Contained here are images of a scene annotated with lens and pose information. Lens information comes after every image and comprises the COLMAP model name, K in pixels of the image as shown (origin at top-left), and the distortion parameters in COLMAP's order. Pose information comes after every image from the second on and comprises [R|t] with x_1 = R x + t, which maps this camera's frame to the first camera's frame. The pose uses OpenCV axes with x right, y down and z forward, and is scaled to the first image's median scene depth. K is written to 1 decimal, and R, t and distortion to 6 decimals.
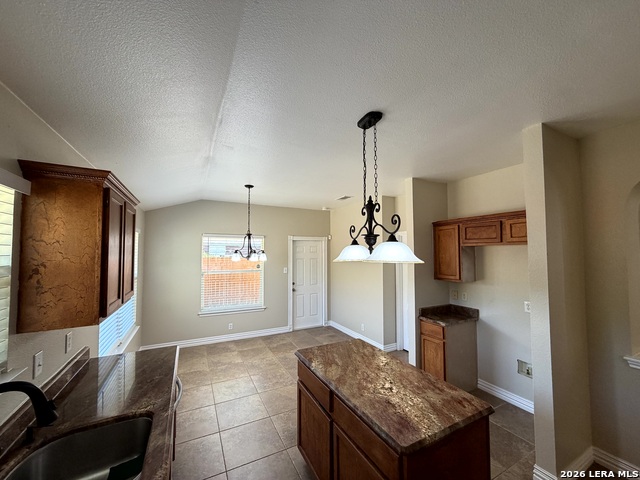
lens RADIAL K [[254.6, 0, 318.7], [0, 254.6, 240.5], [0, 0, 1]] dist [-0.000335, 0.000177]
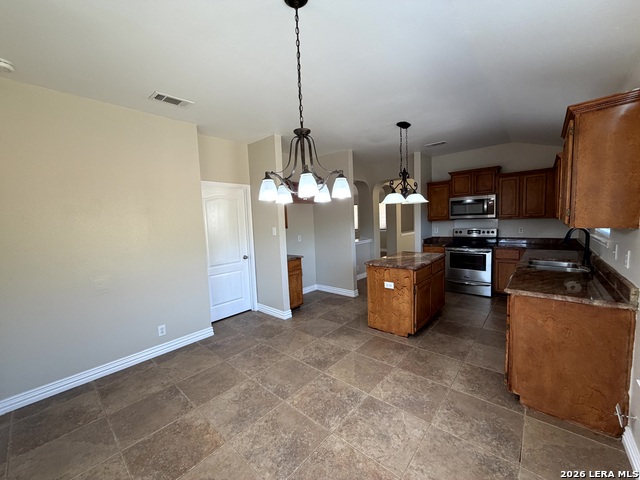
lens RADIAL K [[254.6, 0, 318.7], [0, 254.6, 240.5], [0, 0, 1]] dist [-0.000335, 0.000177]
pose [[-0.365771, -0.064324, 0.928479, -0.654133], [-0.002641, 0.997677, 0.068077, 0.112844], [-0.930701, 0.022448, -0.365091, 1.121581]]
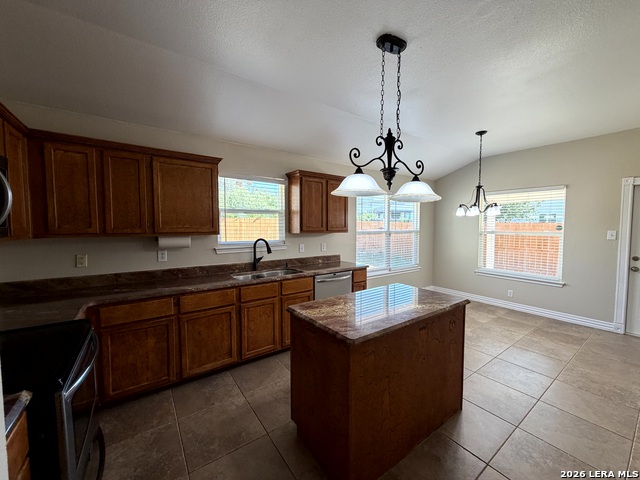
lens RADIAL K [[254.6, 0, 318.7], [0, 254.6, 240.5], [0, 0, 1]] dist [-0.000335, 0.000177]
pose [[0.145306, 0.057098, -0.987738, 0.561934], [0.043405, 0.997004, 0.064019, 0.085961], [0.988434, -0.052175, 0.142393, 0.283351]]
